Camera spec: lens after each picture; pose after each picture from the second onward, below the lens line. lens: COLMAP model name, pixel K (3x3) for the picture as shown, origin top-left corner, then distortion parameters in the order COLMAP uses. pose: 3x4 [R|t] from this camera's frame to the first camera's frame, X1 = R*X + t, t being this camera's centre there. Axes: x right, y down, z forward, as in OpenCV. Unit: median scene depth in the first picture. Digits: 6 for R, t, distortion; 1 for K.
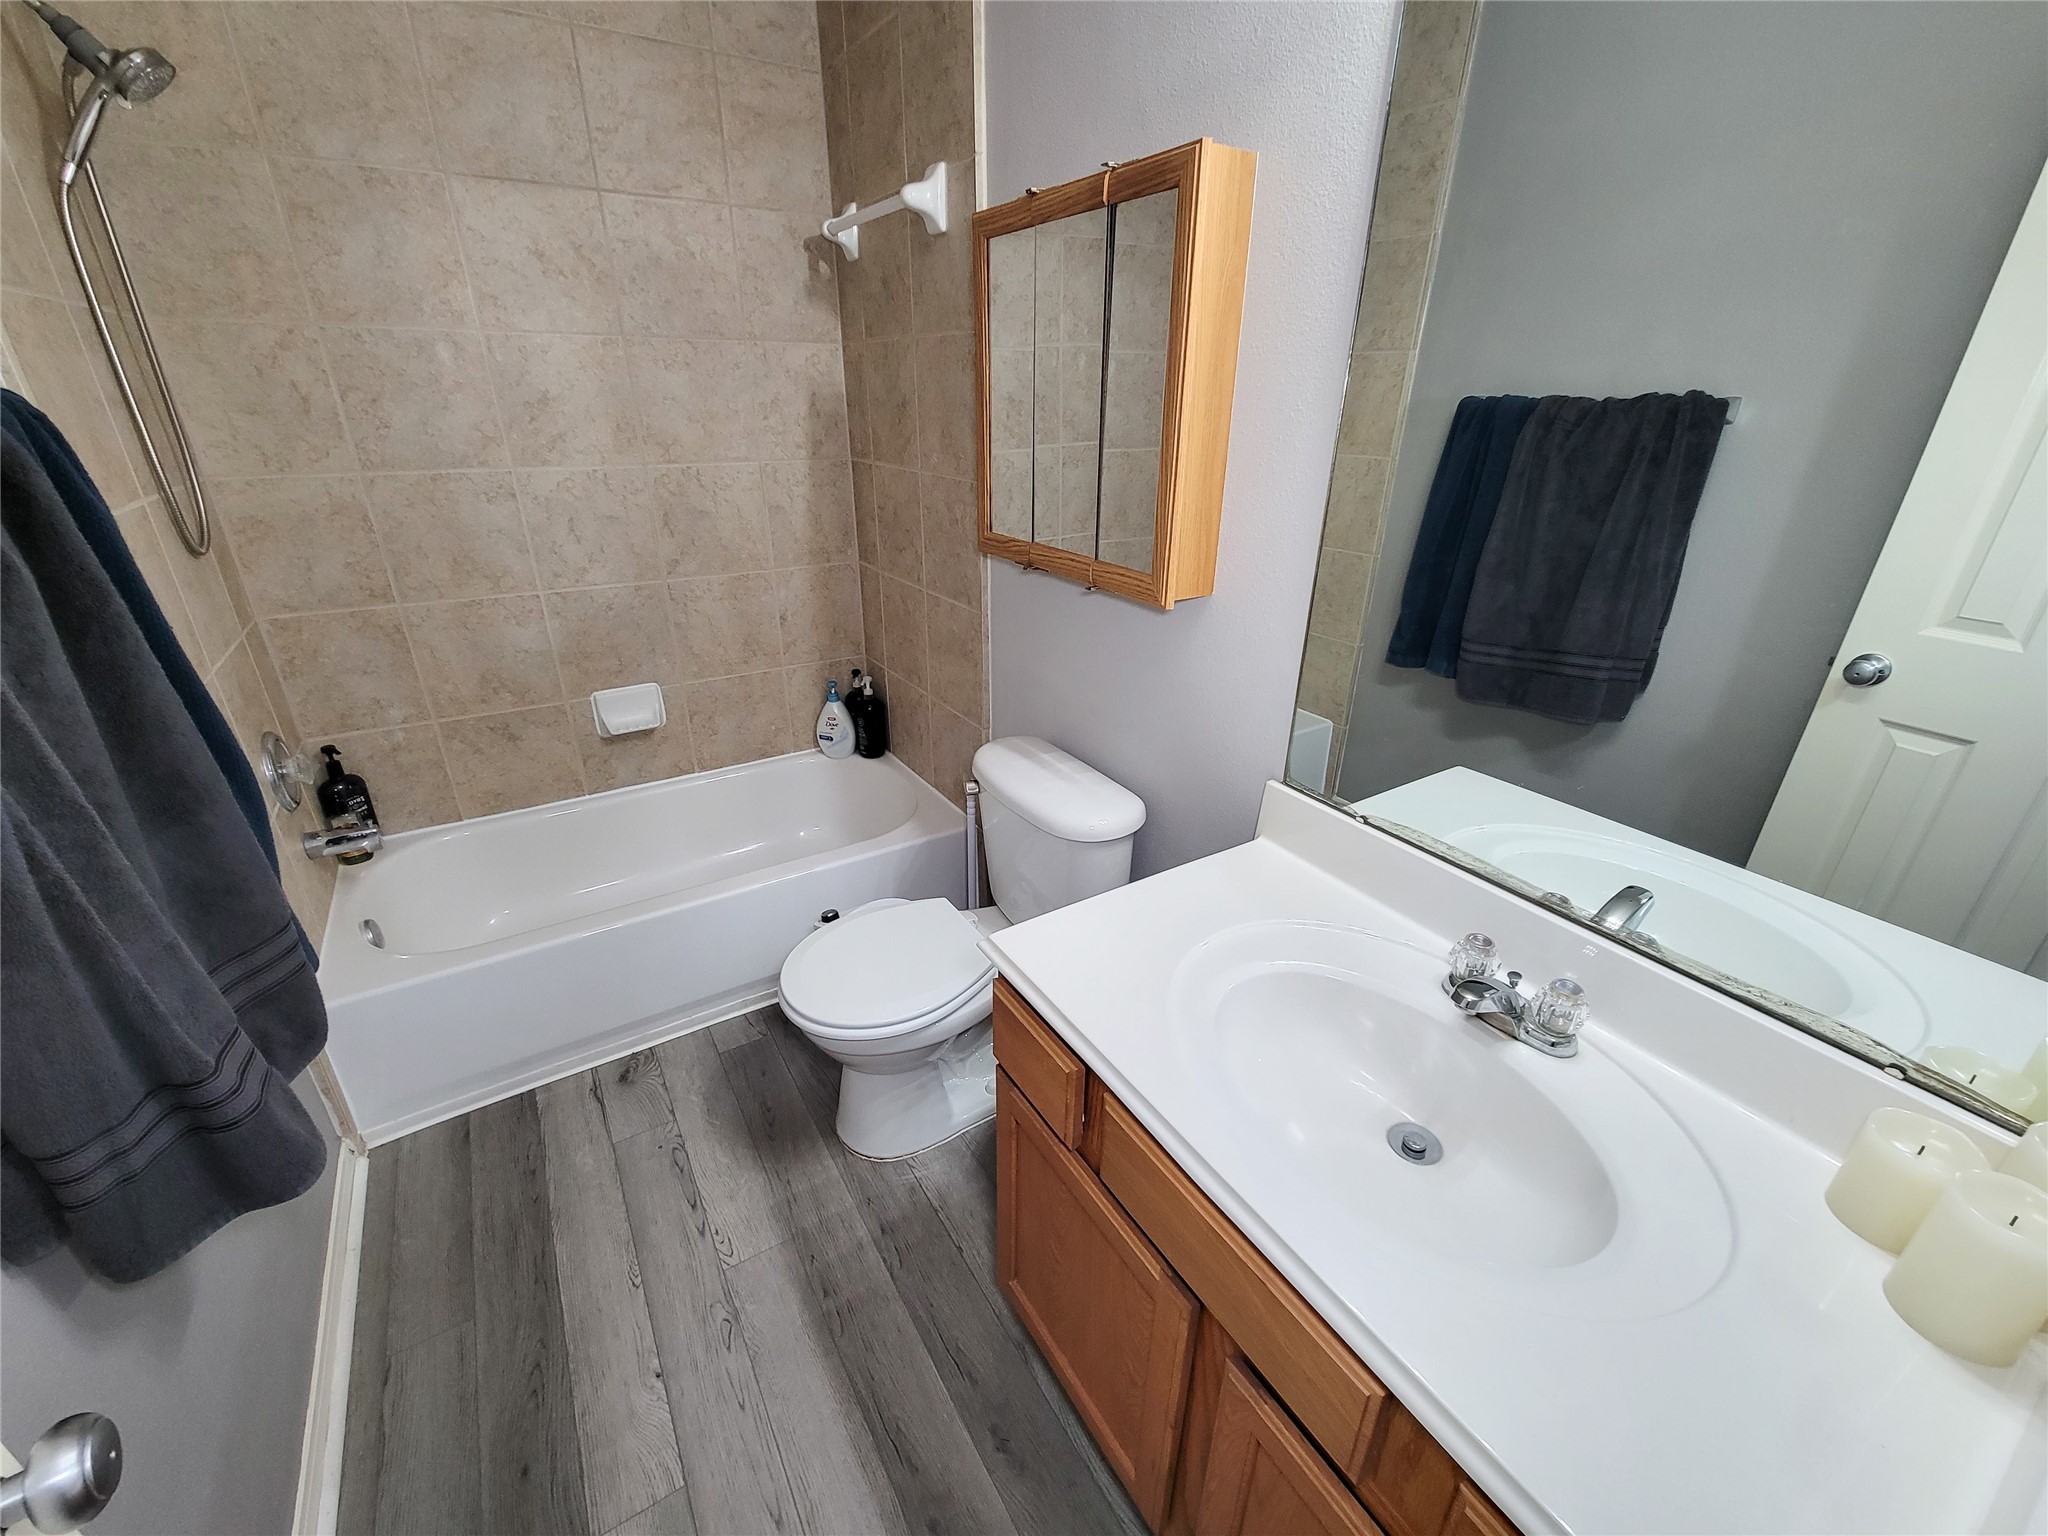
lens RADIAL K [[825.0, 0, 1024.0], [0, 825.0, 768.0], [0, 0, 1]] dist [0.009811, -0.005270]
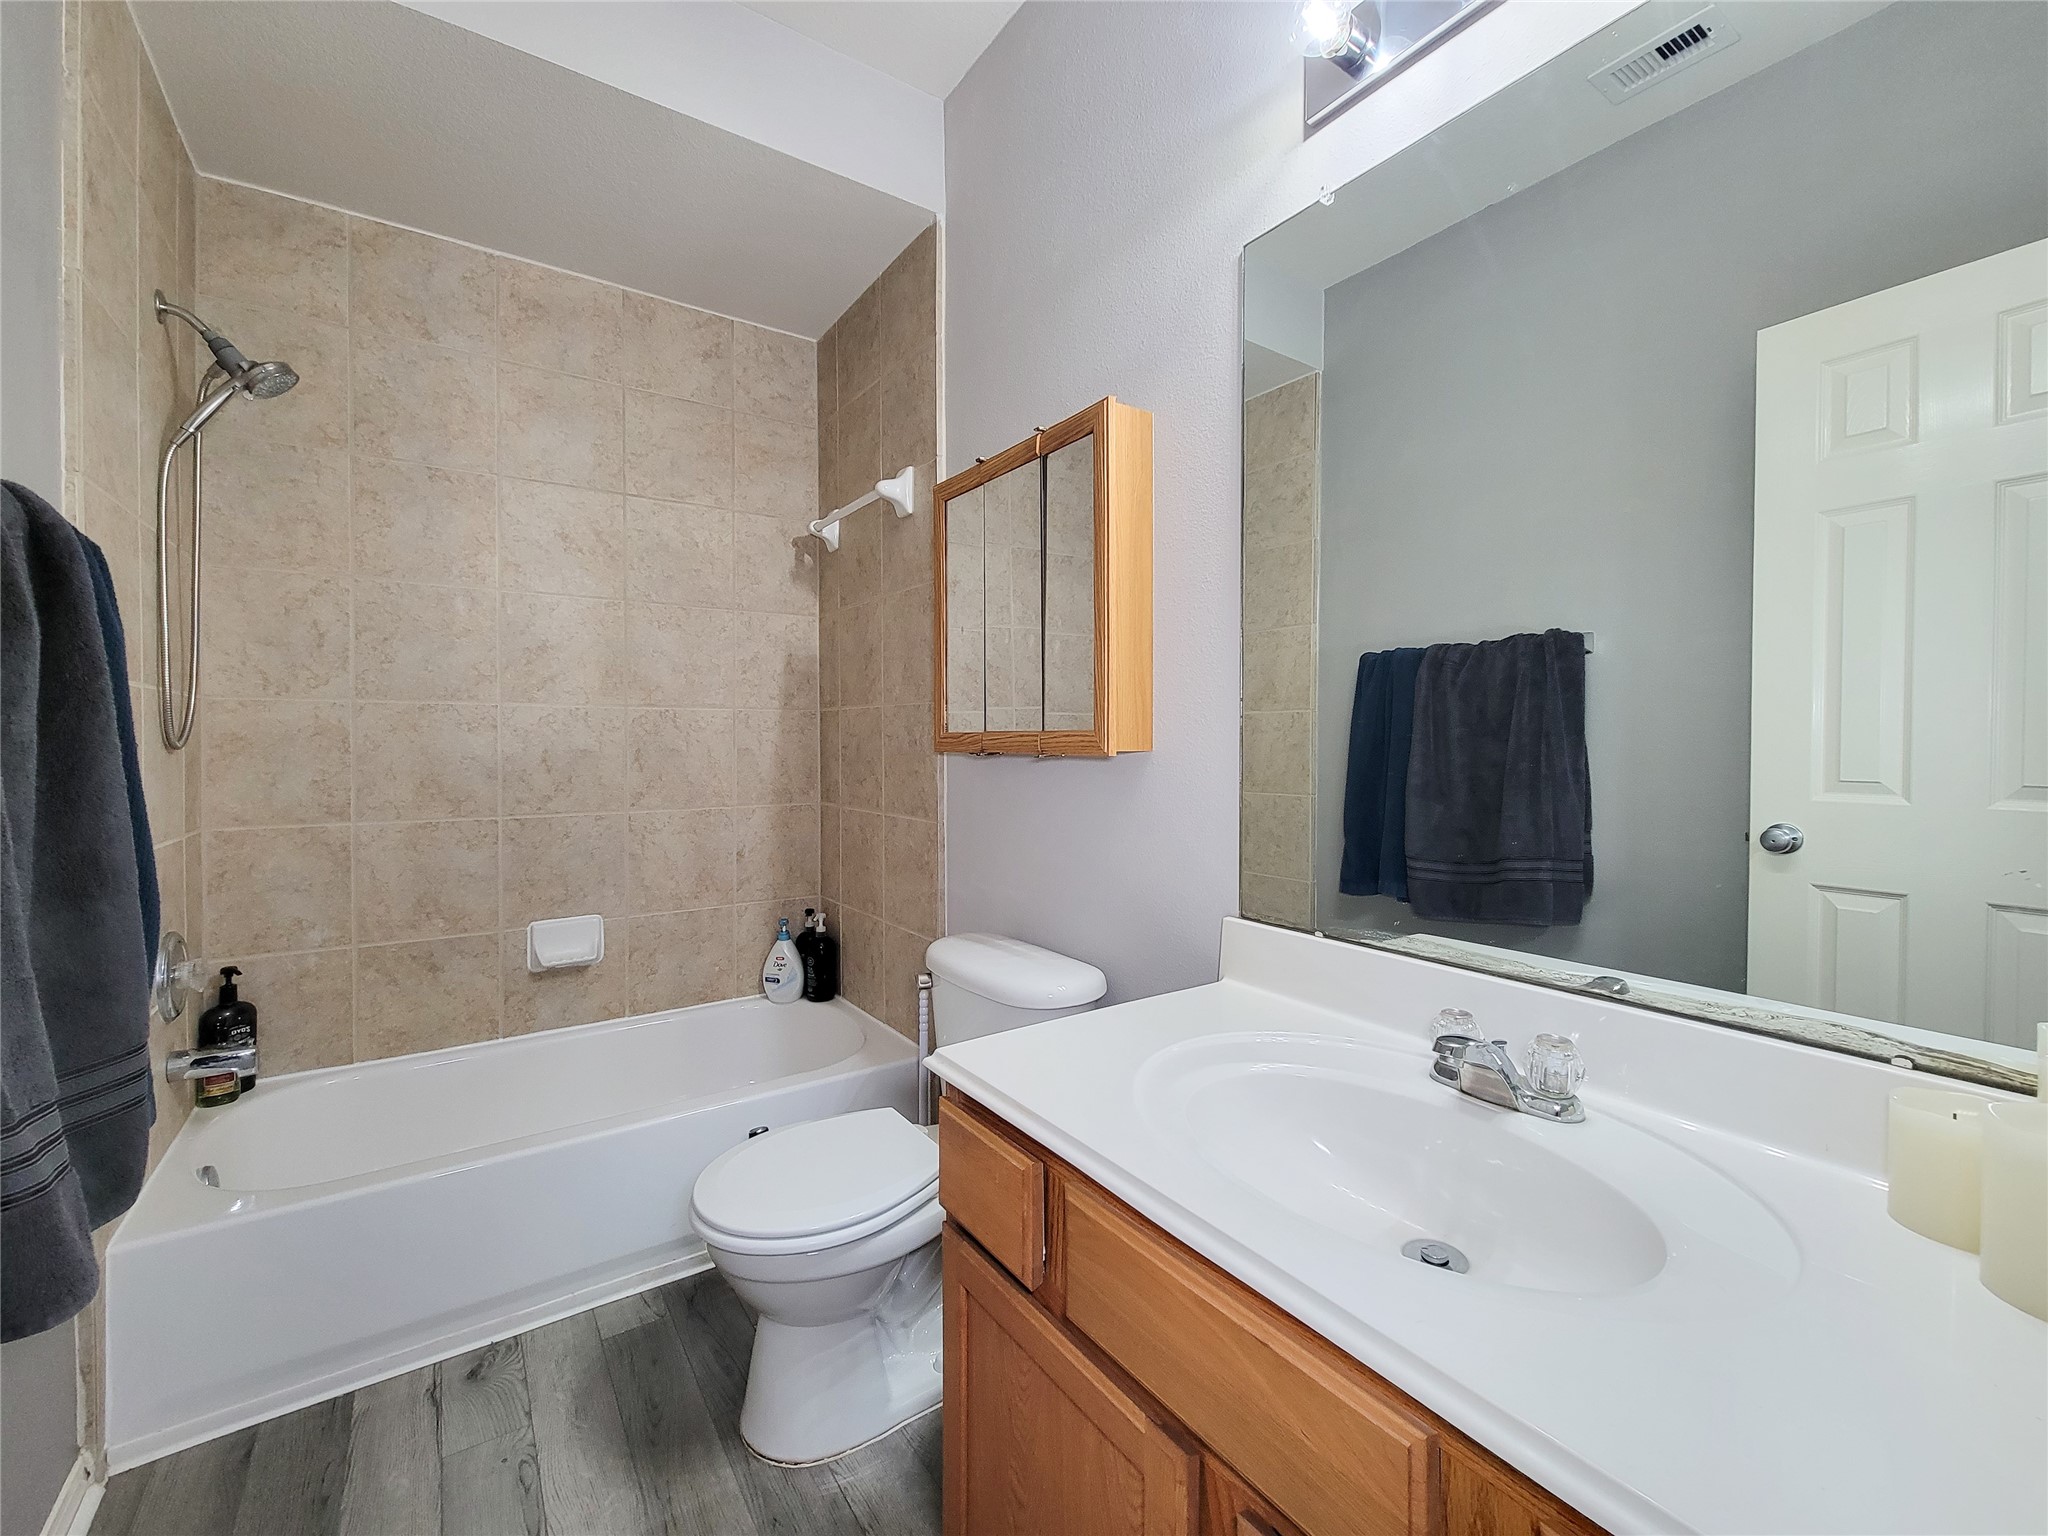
lens RADIAL K [[843.3, 0, 1021.0], [0, 843.3, 769.2], [0, 0, 1]] dist [0.010866, -0.005141]
pose [[0.999102, -0.009856, 0.041215, 0.009409], [0.025533, 0.916223, -0.399854, 0.175700], [-0.033821, 0.400548, 0.915652, 0.010743]]
